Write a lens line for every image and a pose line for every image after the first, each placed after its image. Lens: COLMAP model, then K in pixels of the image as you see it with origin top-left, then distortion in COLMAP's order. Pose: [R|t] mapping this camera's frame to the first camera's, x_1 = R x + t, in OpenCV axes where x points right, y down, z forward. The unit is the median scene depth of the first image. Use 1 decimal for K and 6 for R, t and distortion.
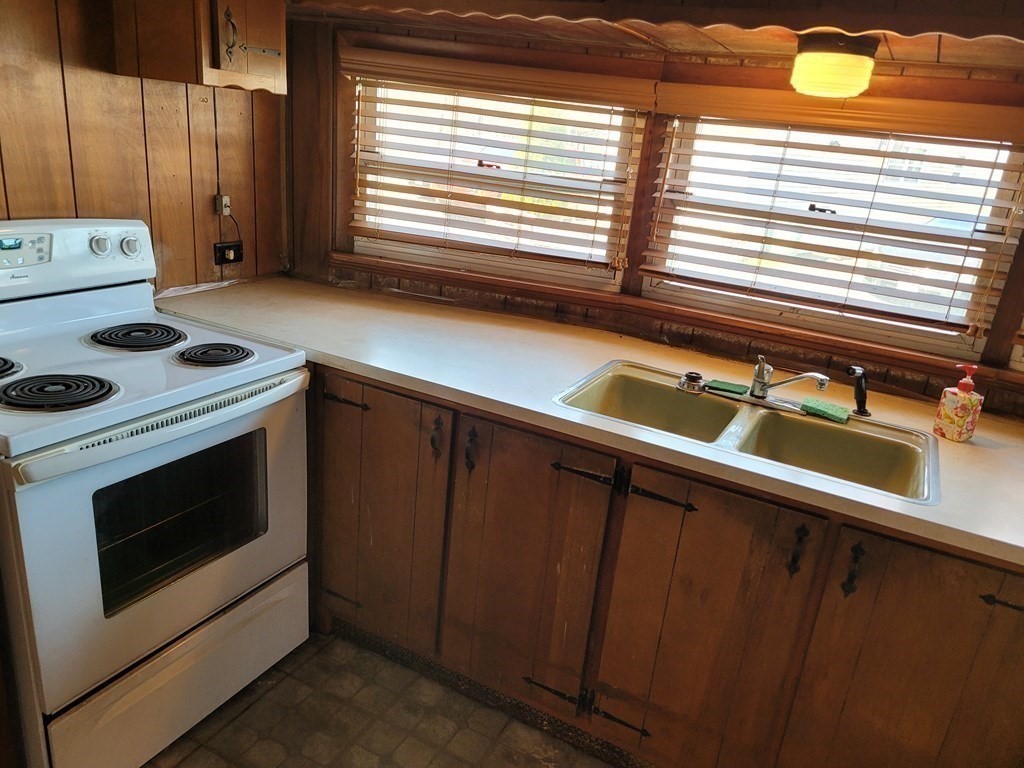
lens RADIAL K [[764.4, 0, 499.2], [0, 764.4, 405.8], [0, 0, 1]] dist [0.059456, -0.042924]
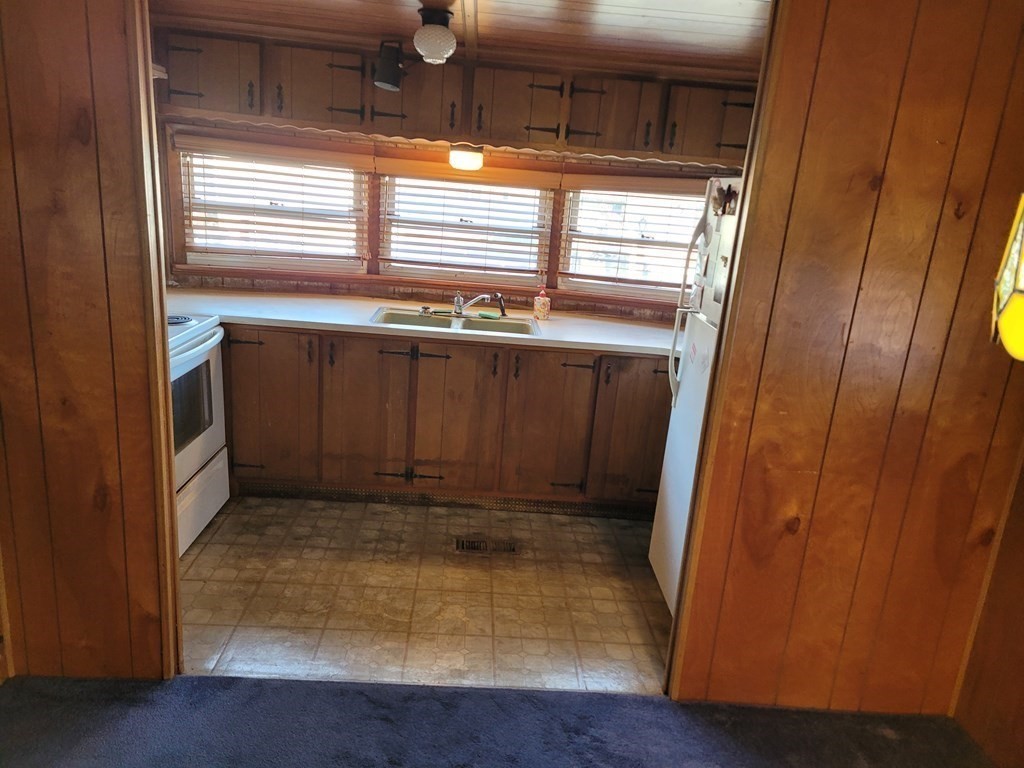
lens RADIAL K [[764.4, 0, 515.5], [0, 764.4, 404.1], [0, 0, 1]] dist [0.059456, -0.042924]
pose [[0.863370, -0.168095, 0.475748, -0.520205], [0.180230, 0.983413, 0.020392, 0.204375], [-0.471285, 0.068138, 0.879345, -0.807218]]
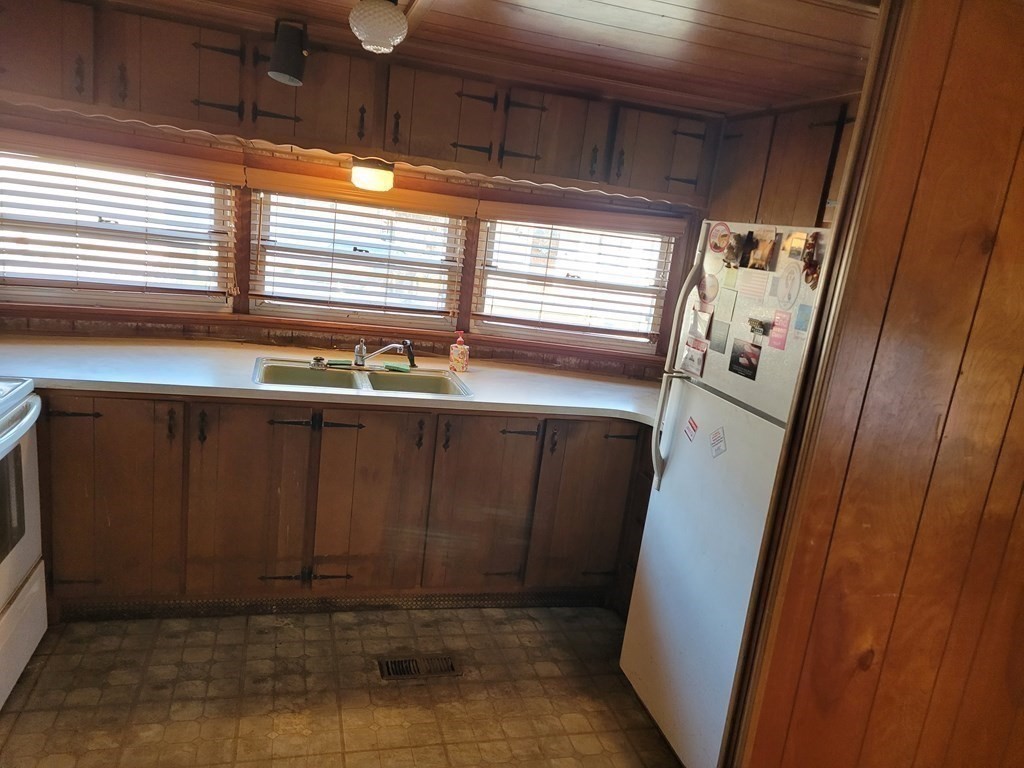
lens RADIAL K [[764.4, 0, 520.5], [0, 764.4, 404.0], [0, 0, 1]] dist [0.059456, -0.042924]
pose [[0.721683, -0.172625, 0.670354, -0.514108], [0.191587, 0.980387, 0.046205, 0.057809], [-0.665183, 0.095085, 0.740601, -0.420417]]
